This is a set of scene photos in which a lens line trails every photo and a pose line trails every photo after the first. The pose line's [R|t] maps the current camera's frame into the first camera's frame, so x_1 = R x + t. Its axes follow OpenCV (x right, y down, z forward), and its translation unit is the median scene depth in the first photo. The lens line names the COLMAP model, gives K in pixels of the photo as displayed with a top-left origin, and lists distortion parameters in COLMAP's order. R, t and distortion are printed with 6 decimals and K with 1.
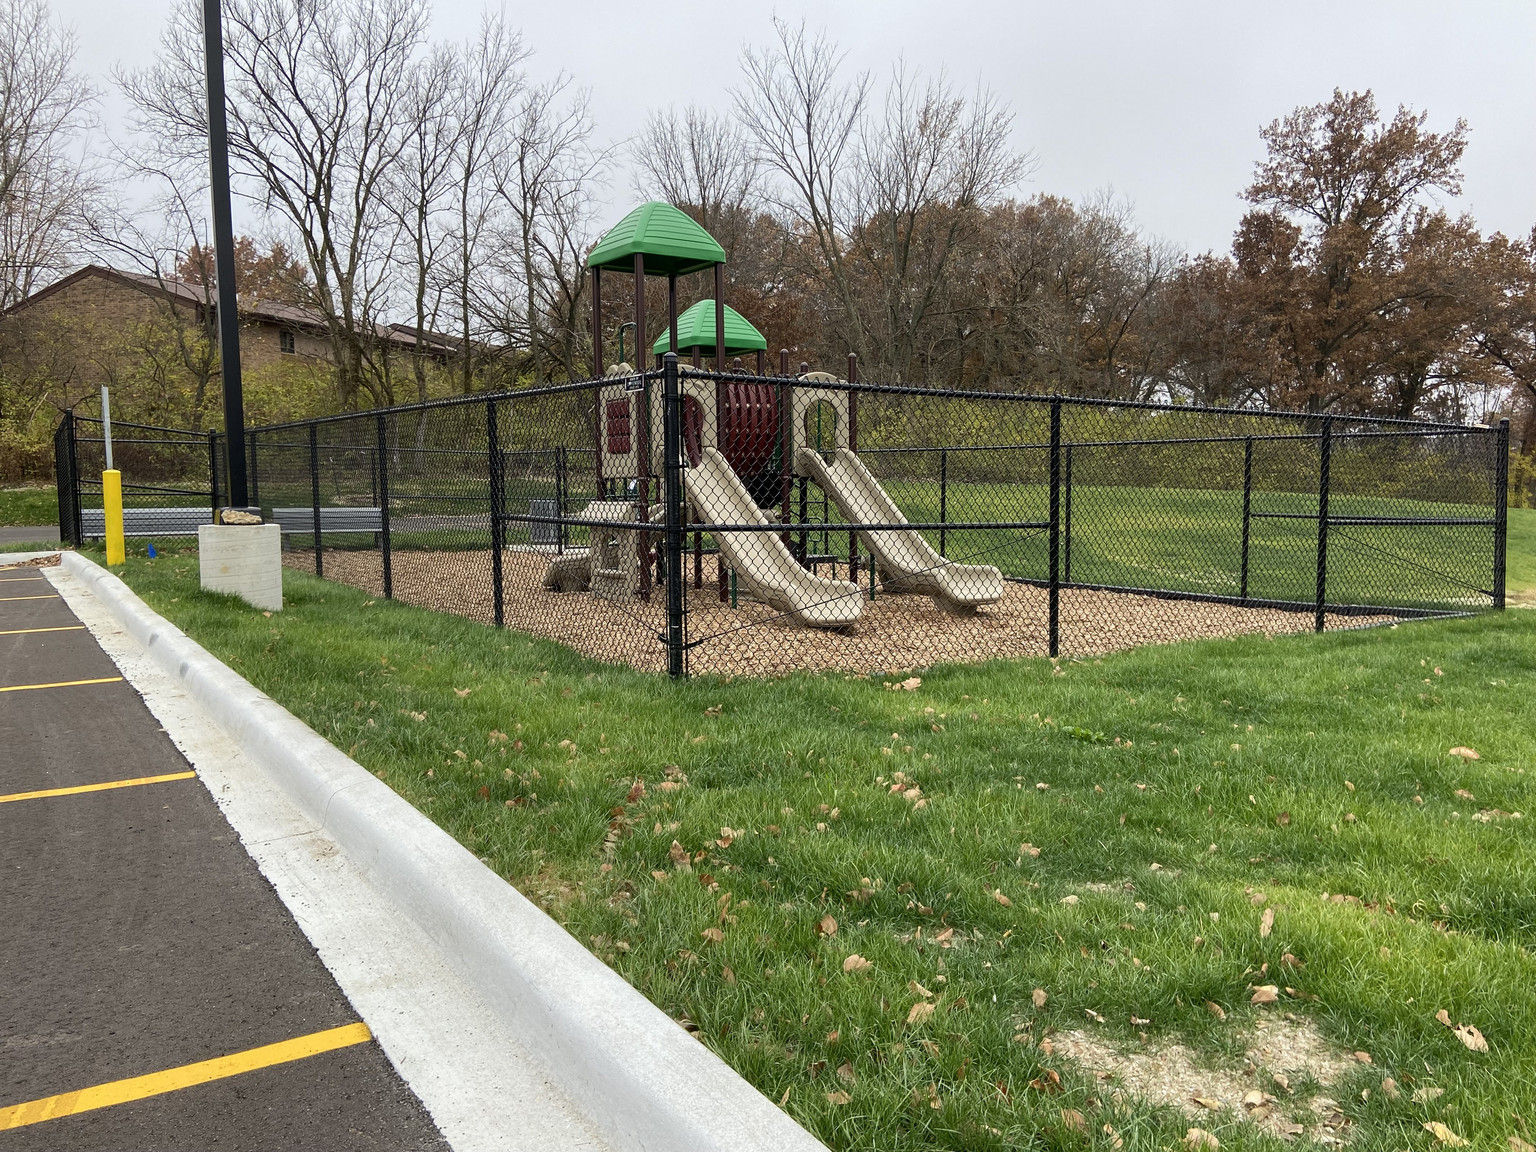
lens RADIAL K [[1198.6, 0, 766.0], [0, 1198.6, 577.0], [0, 0, 1]] dist [-0.000301, -0.005347]
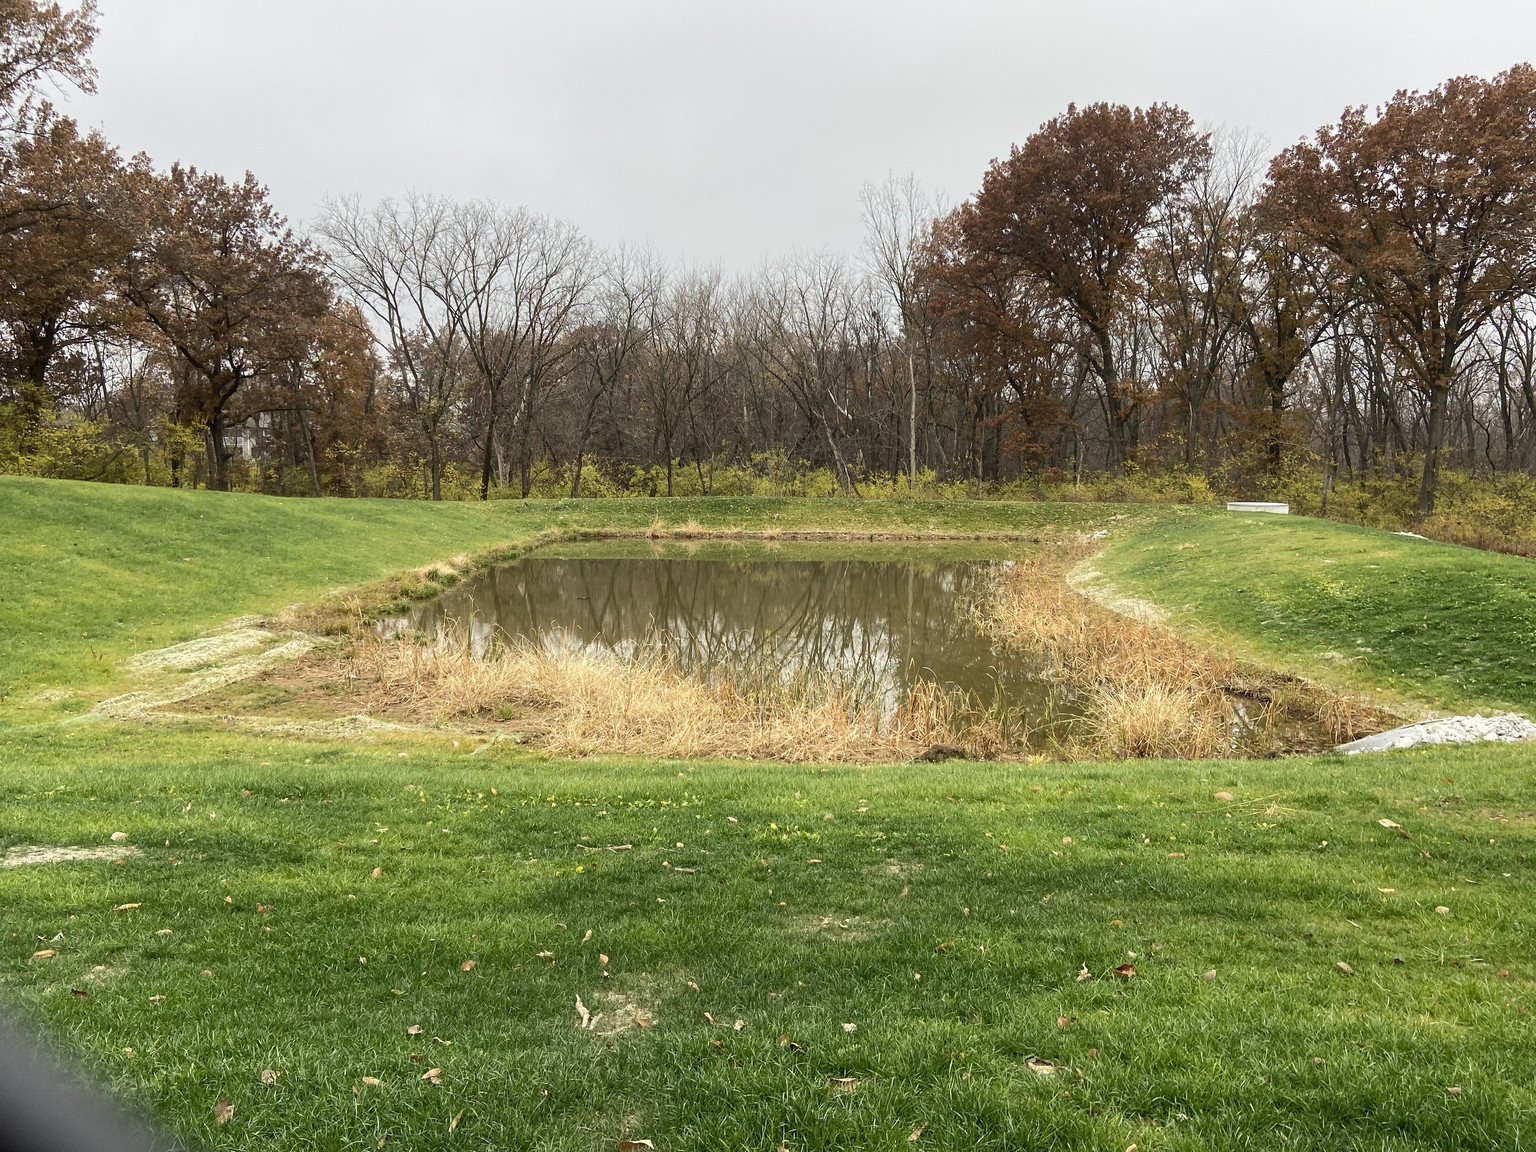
lens RADIAL K [[1198.6, 0, 765.5], [0, 1198.6, 577.8], [0, 0, 1]] dist [-0.000301, -0.005347]
pose [[0.508177, -0.071210, 0.858304, 0.094638], [0.048847, 0.997355, 0.053826, -0.018605], [-0.859866, 0.014572, 0.510311, 0.202340]]
